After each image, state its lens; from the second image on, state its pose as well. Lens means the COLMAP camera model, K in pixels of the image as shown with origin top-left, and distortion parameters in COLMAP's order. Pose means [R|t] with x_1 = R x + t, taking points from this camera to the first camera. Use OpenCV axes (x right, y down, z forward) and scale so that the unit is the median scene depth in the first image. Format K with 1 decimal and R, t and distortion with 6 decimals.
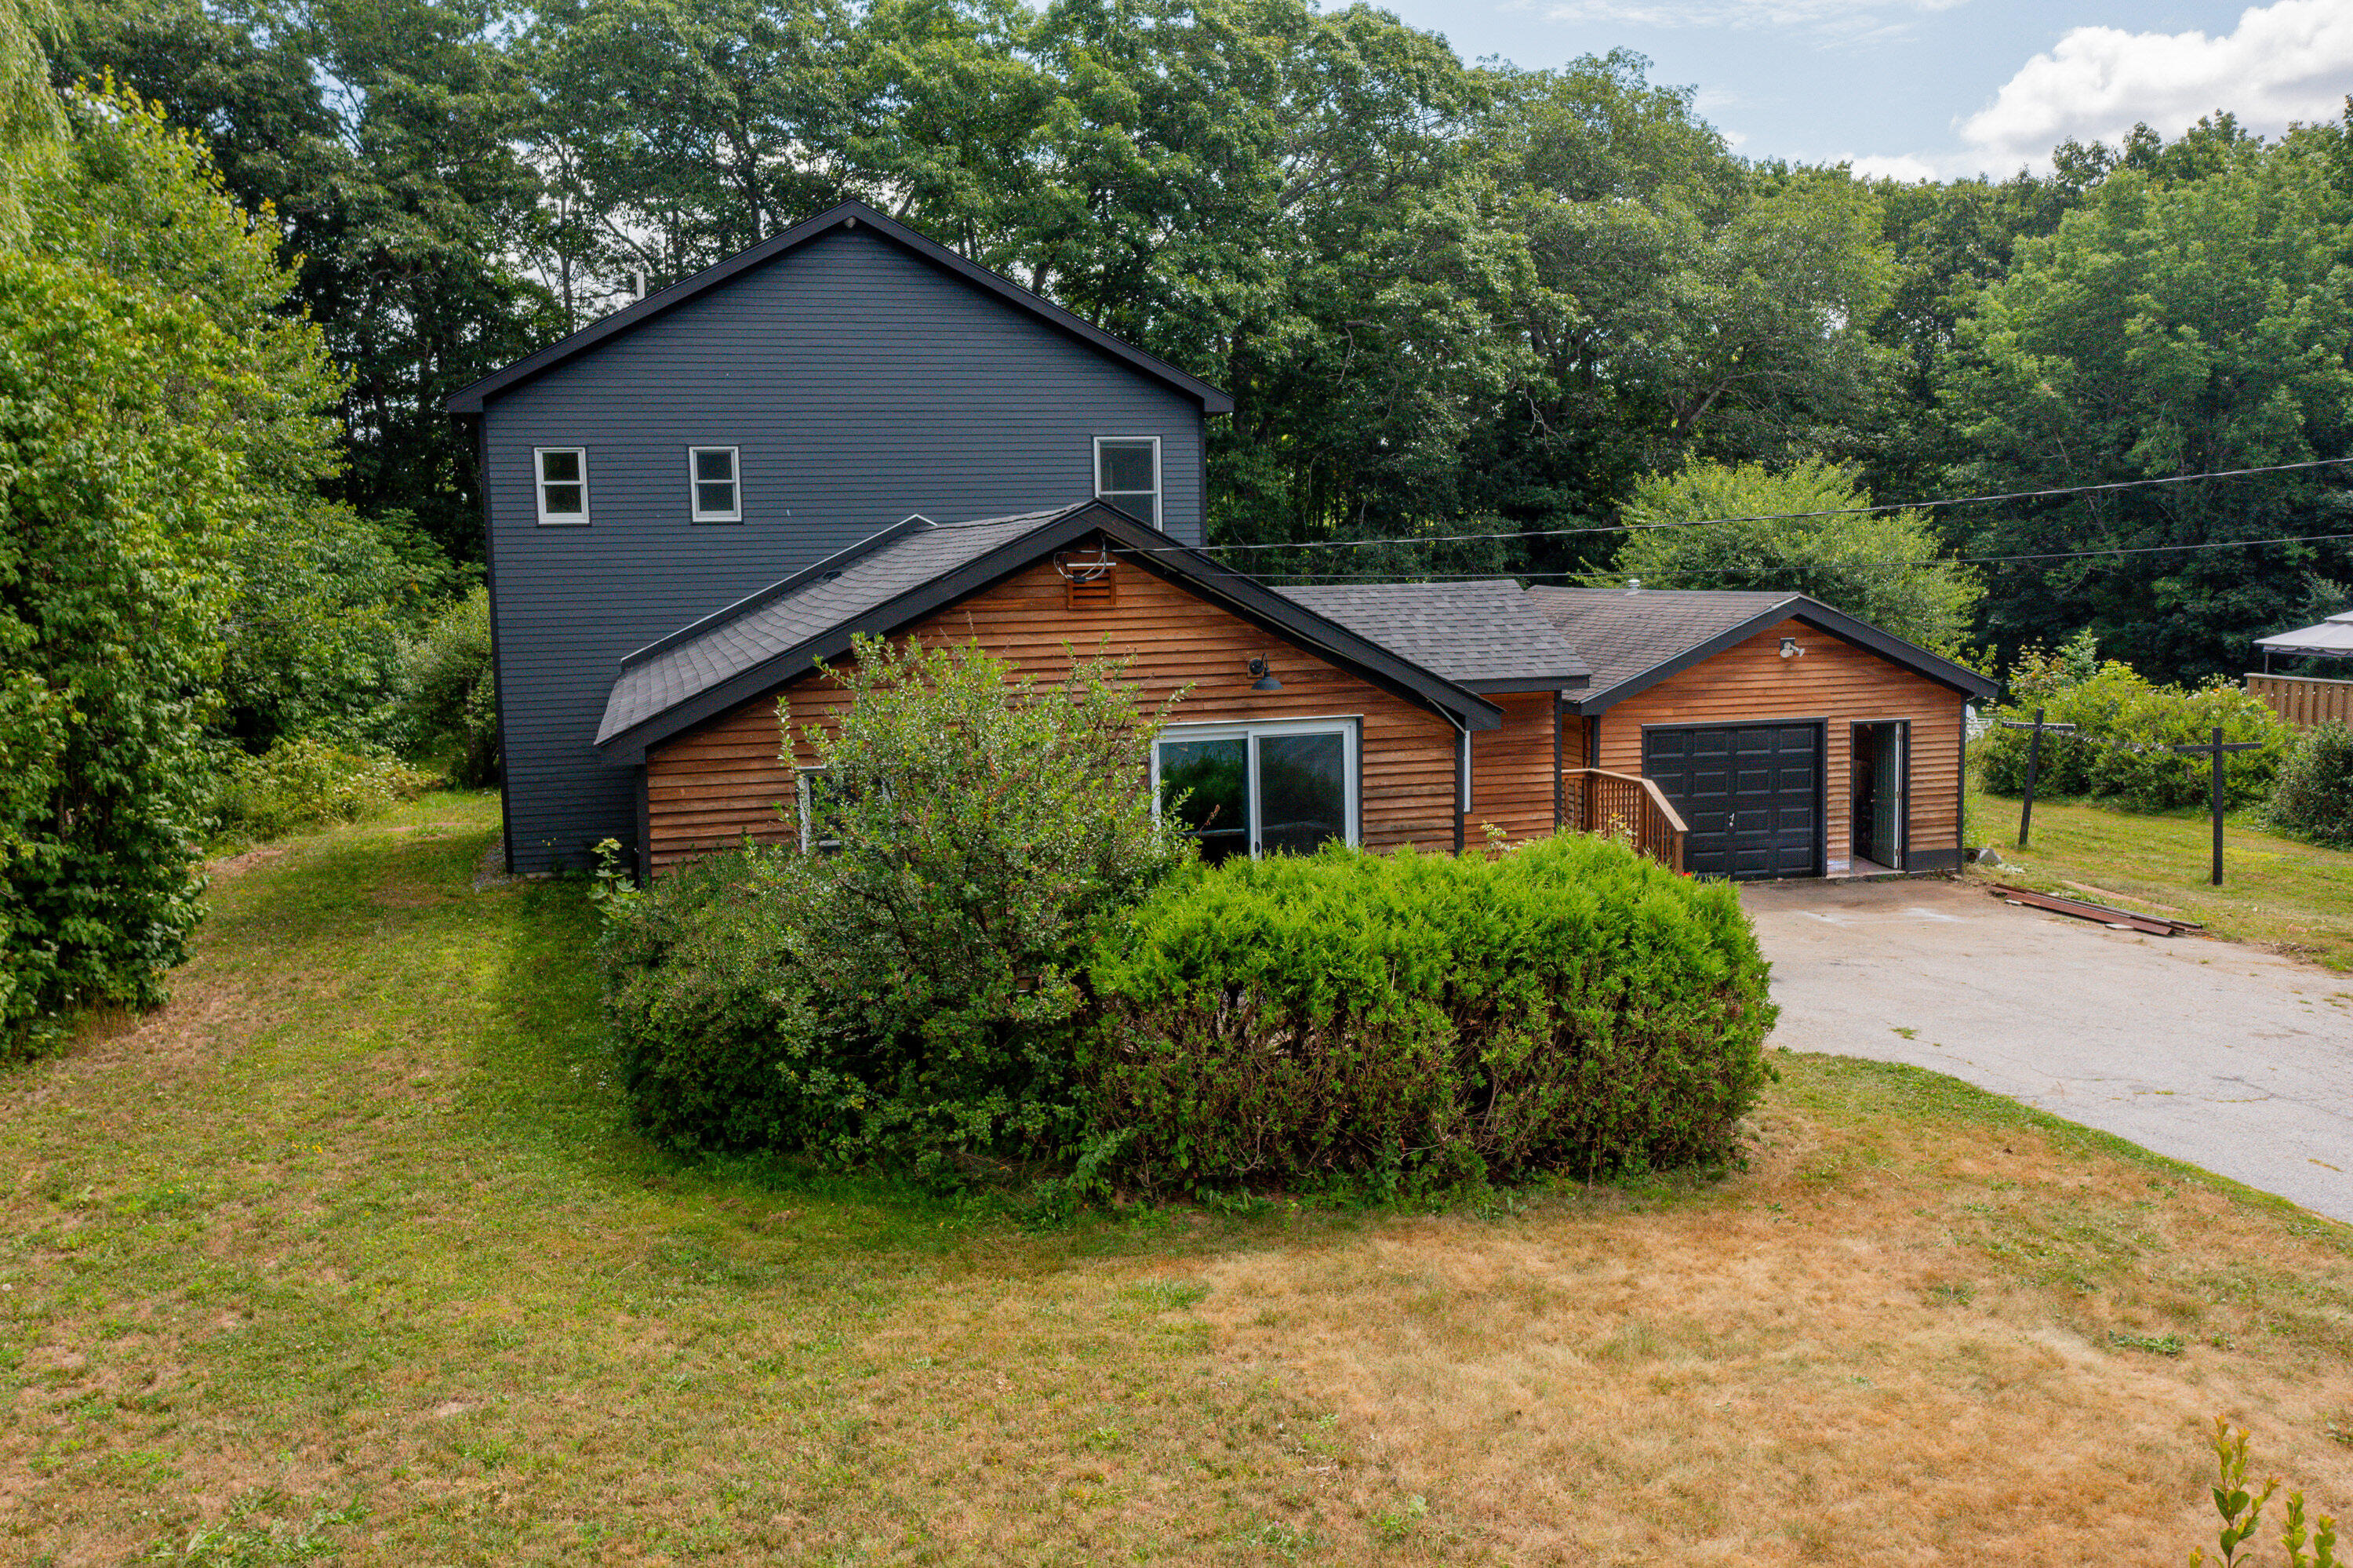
lens RADIAL K [[1873.9, 0, 1189.2], [0, 1873.9, 780.2], [0, 0, 1]] dist [-0.020779, 0.013939]
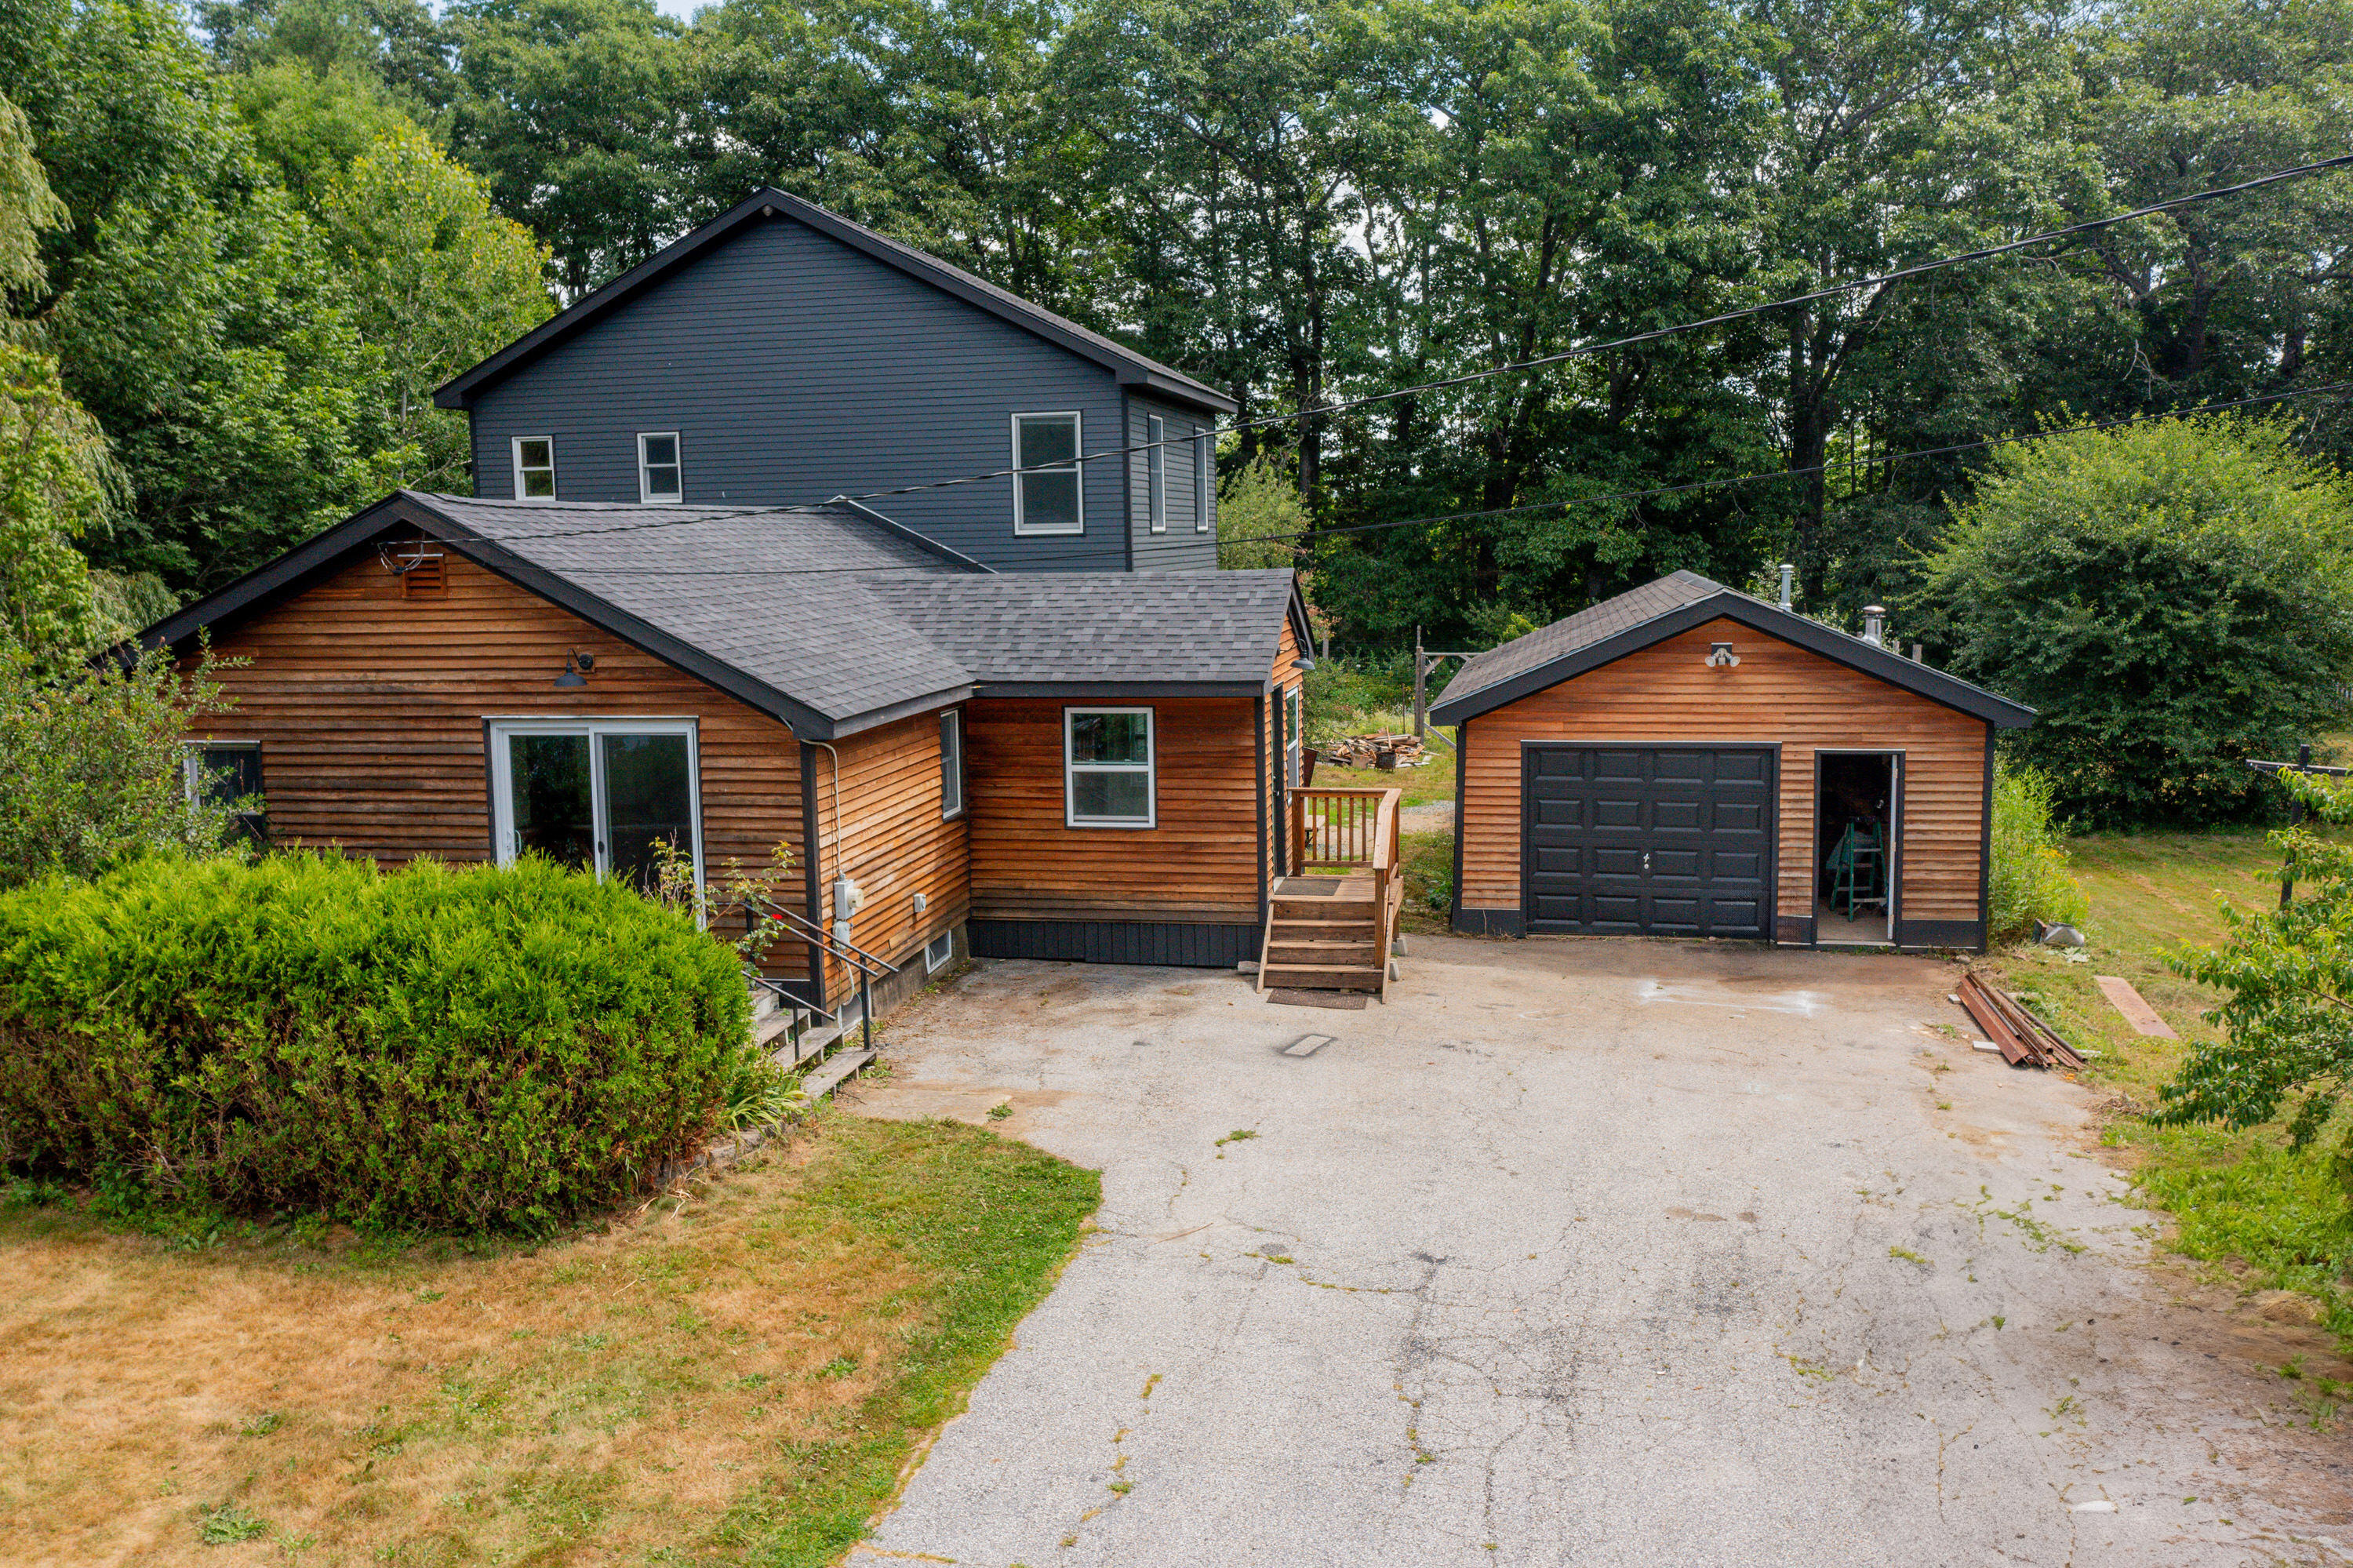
lens RADIAL K [[1873.9, 0, 1180.7], [0, 1873.9, 781.3], [0, 0, 1]] dist [-0.020779, 0.013939]
pose [[0.893923, 0.062695, -0.443813, 0.719895], [-0.053947, 0.998020, 0.032327, -0.045105], [0.444961, -0.004956, 0.895536, 0.260420]]
